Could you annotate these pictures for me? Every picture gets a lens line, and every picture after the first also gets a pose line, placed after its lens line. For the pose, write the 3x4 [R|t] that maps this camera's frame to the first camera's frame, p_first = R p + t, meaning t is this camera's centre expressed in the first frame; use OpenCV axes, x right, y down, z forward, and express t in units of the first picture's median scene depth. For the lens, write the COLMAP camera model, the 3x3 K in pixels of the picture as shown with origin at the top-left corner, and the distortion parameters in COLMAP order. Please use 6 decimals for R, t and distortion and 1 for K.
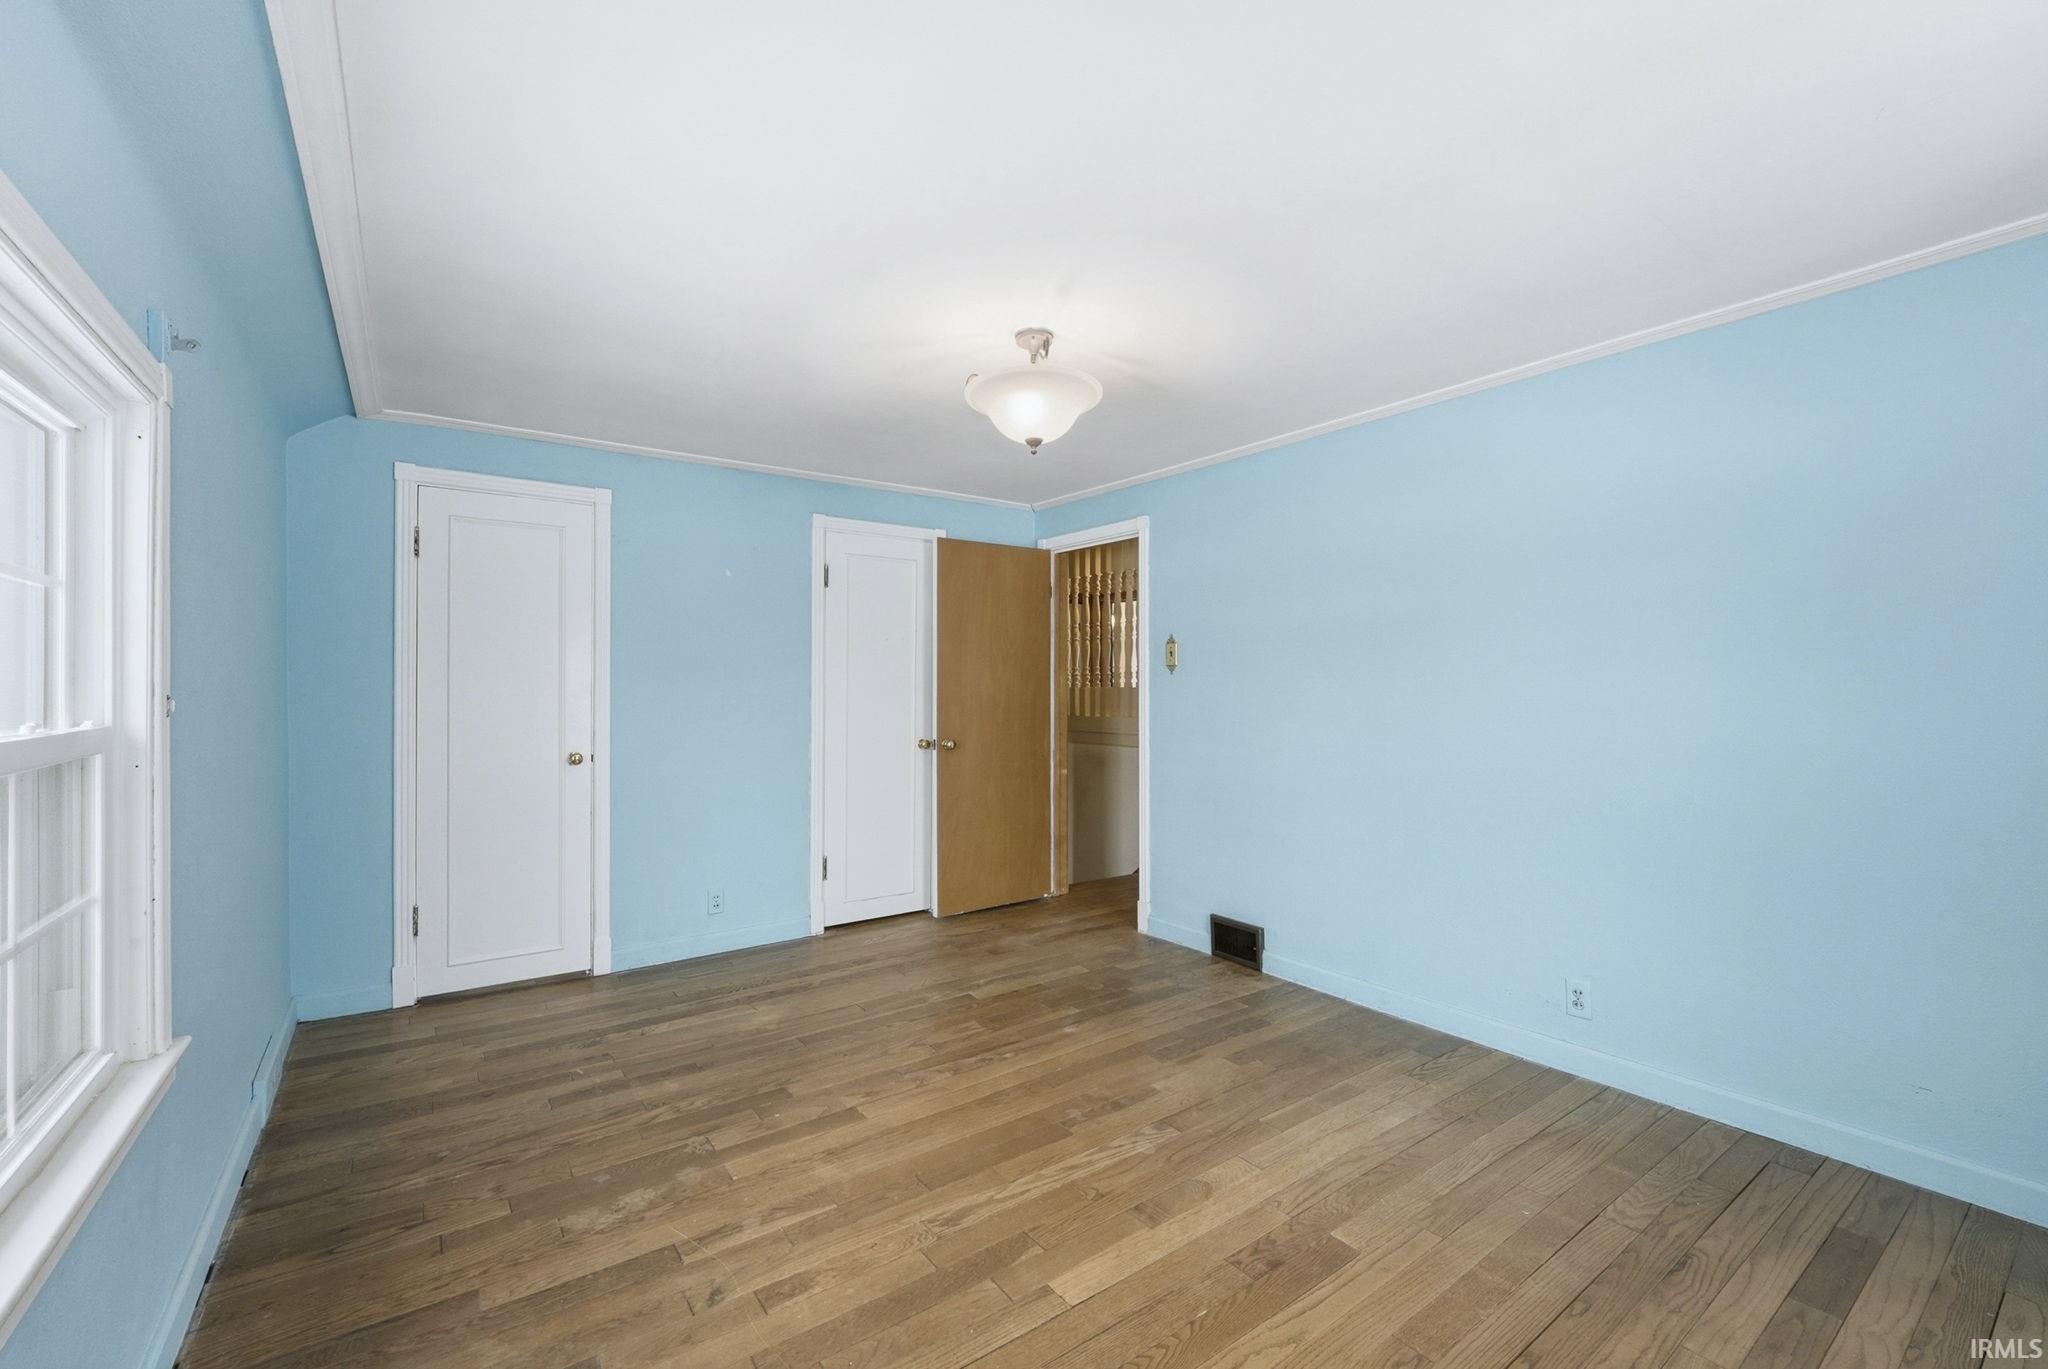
lens RADIAL K [[840.8, 0, 1022.4], [0, 840.8, 674.8], [0, 0, 1]] dist [-0.013859, 0.002493]
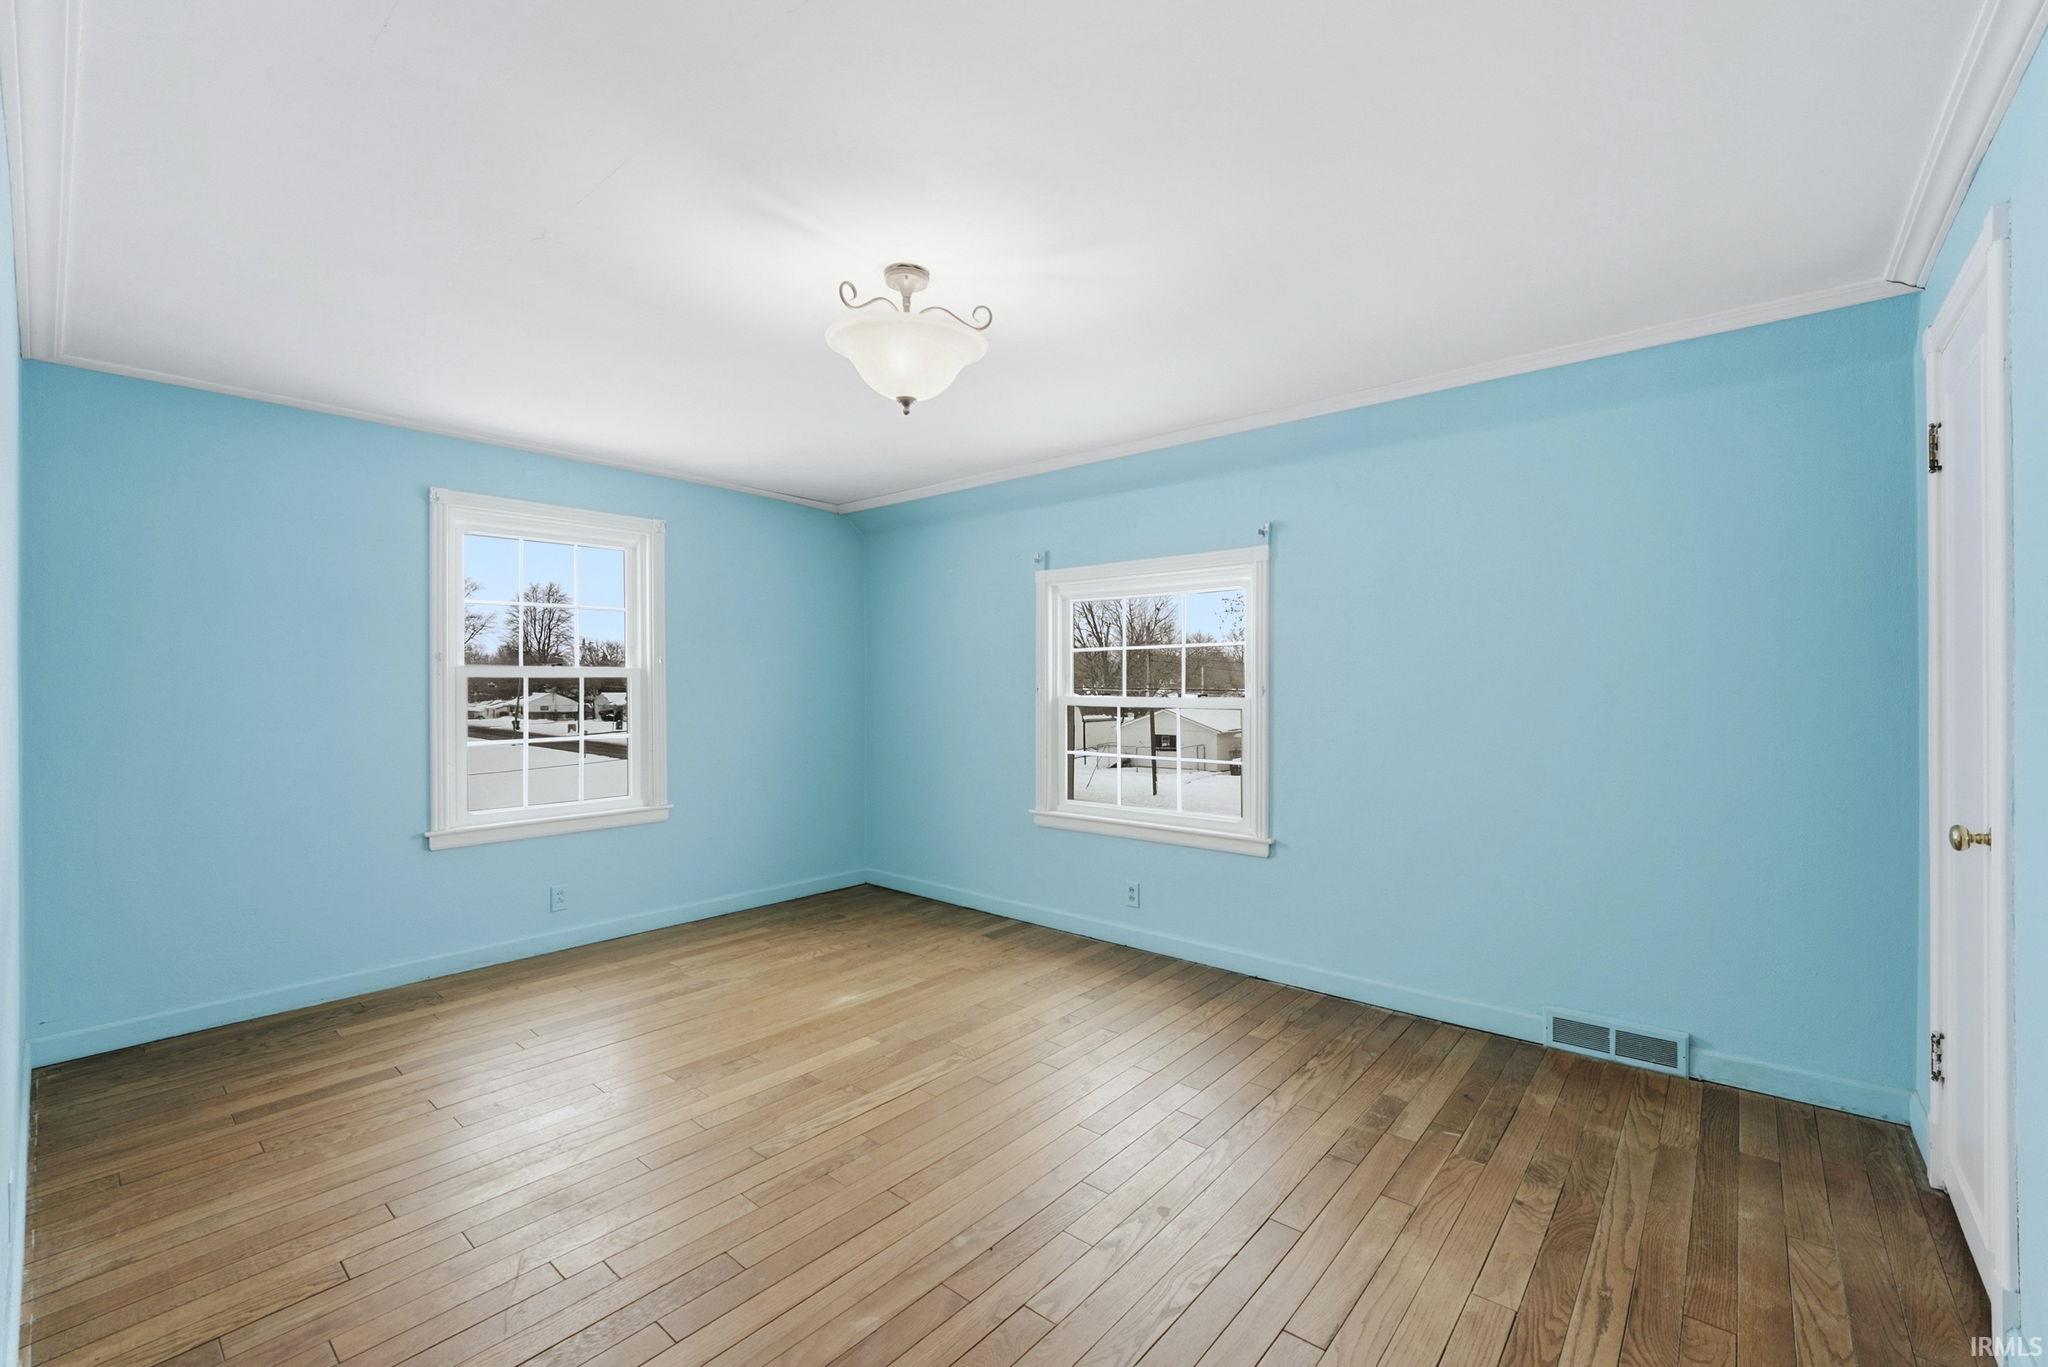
lens RADIAL K [[840.8, 0, 1024.3], [0, 840.8, 692.1], [0, 0, 1]] dist [-0.013859, 0.002493]
pose [[-0.972725, 0.005381, -0.231898, 0.118863], [0.008862, 0.999863, -0.013971, 0.046095], [0.231791, -0.015645, -0.972640, 2.347407]]
